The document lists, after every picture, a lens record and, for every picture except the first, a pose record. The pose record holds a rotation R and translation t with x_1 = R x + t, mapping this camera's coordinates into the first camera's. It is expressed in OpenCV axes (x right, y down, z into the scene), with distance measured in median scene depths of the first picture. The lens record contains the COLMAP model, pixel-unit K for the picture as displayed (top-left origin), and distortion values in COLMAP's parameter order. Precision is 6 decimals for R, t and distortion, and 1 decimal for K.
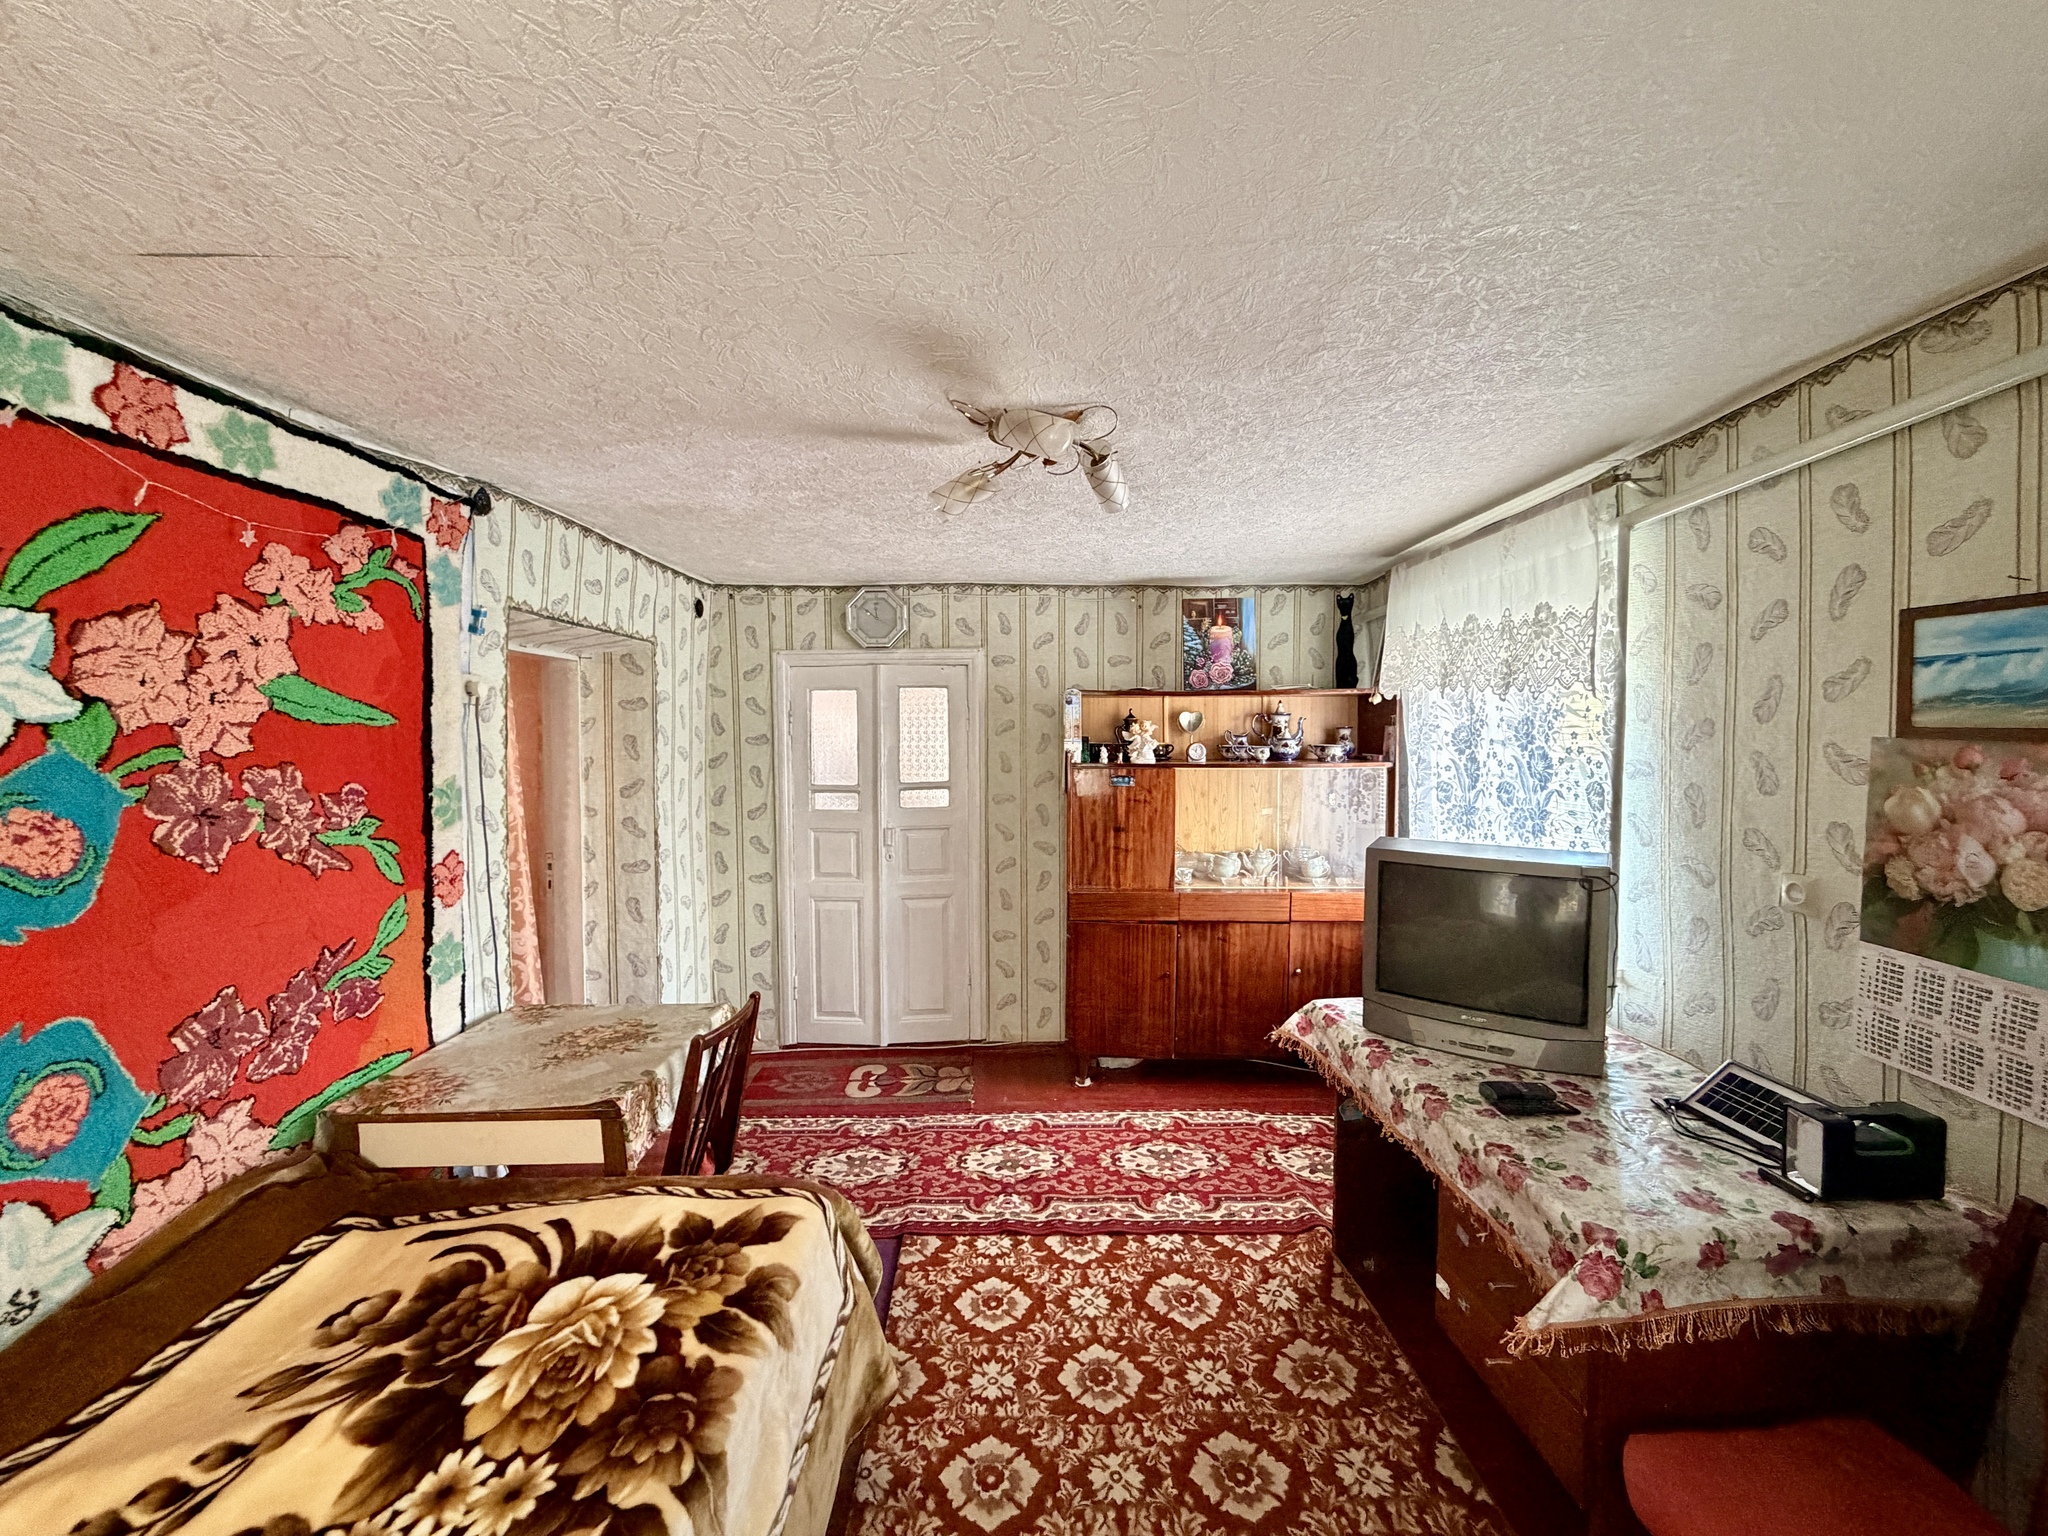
lens RADIAL K [[808.7, 0, 1022.5], [0, 808.7, 769.6], [0, 0, 1]] dist [-0.000715, -0.000033]
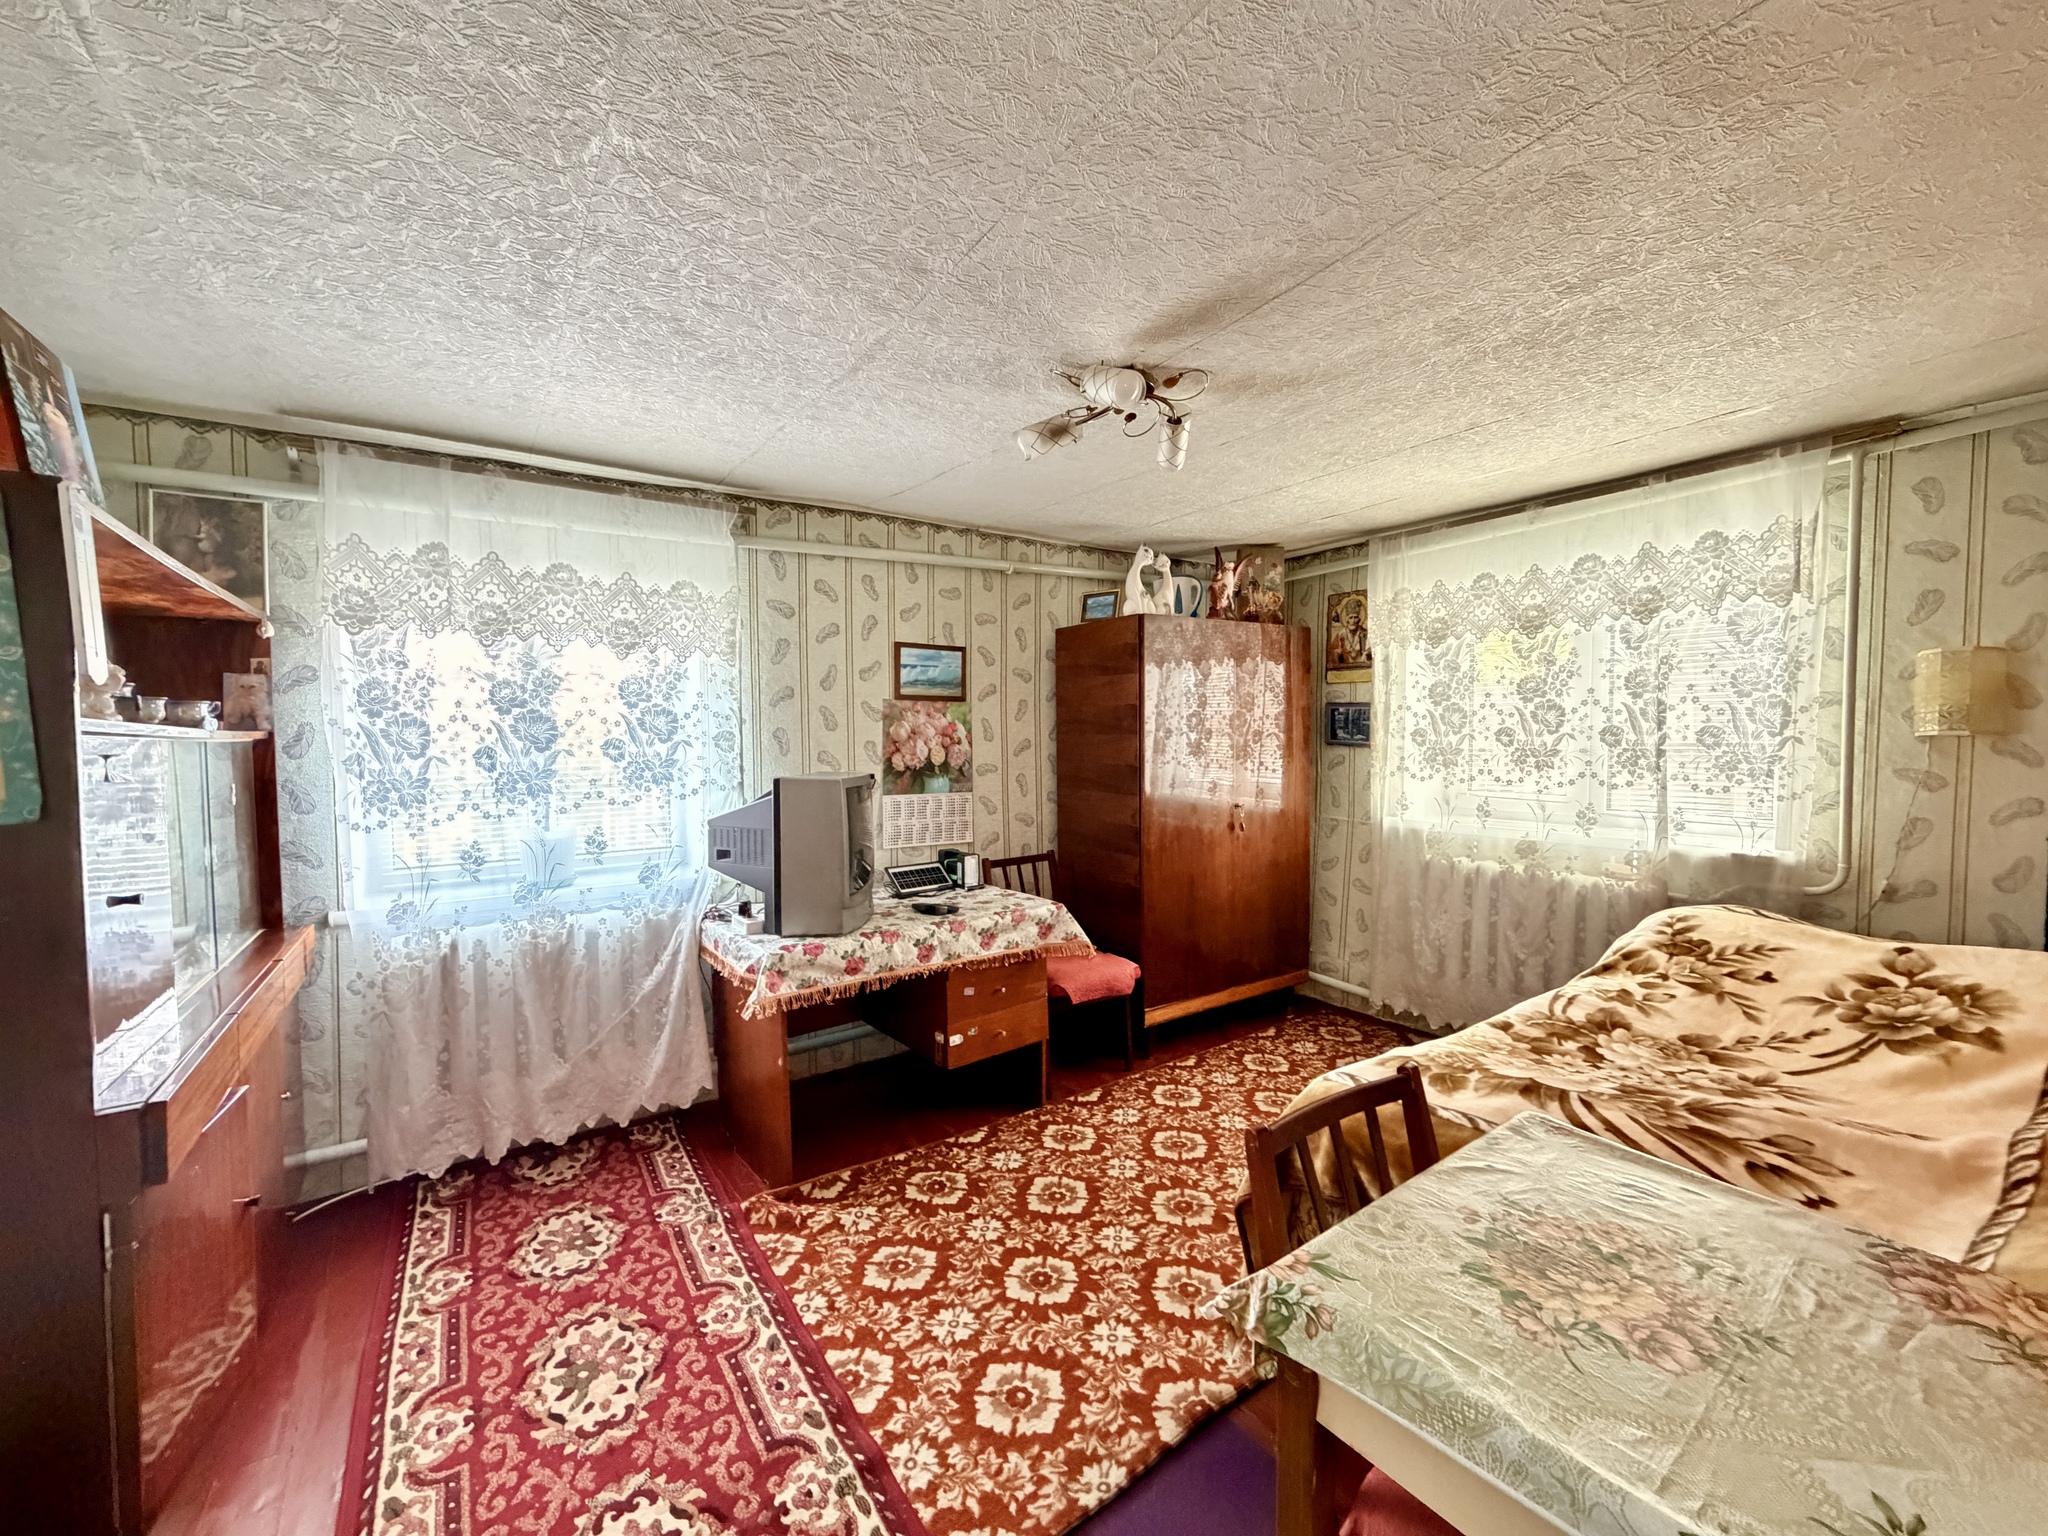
lens RADIAL K [[808.7, 0, 1019.5], [0, 808.7, 766.2], [0, 0, 1]] dist [-0.000715, -0.000033]
pose [[-0.574100, -0.017513, 0.818598, -0.737795], [0.054831, 0.996705, 0.059778, 0.024011], [-0.816947, 0.079203, -0.571248, 1.575853]]
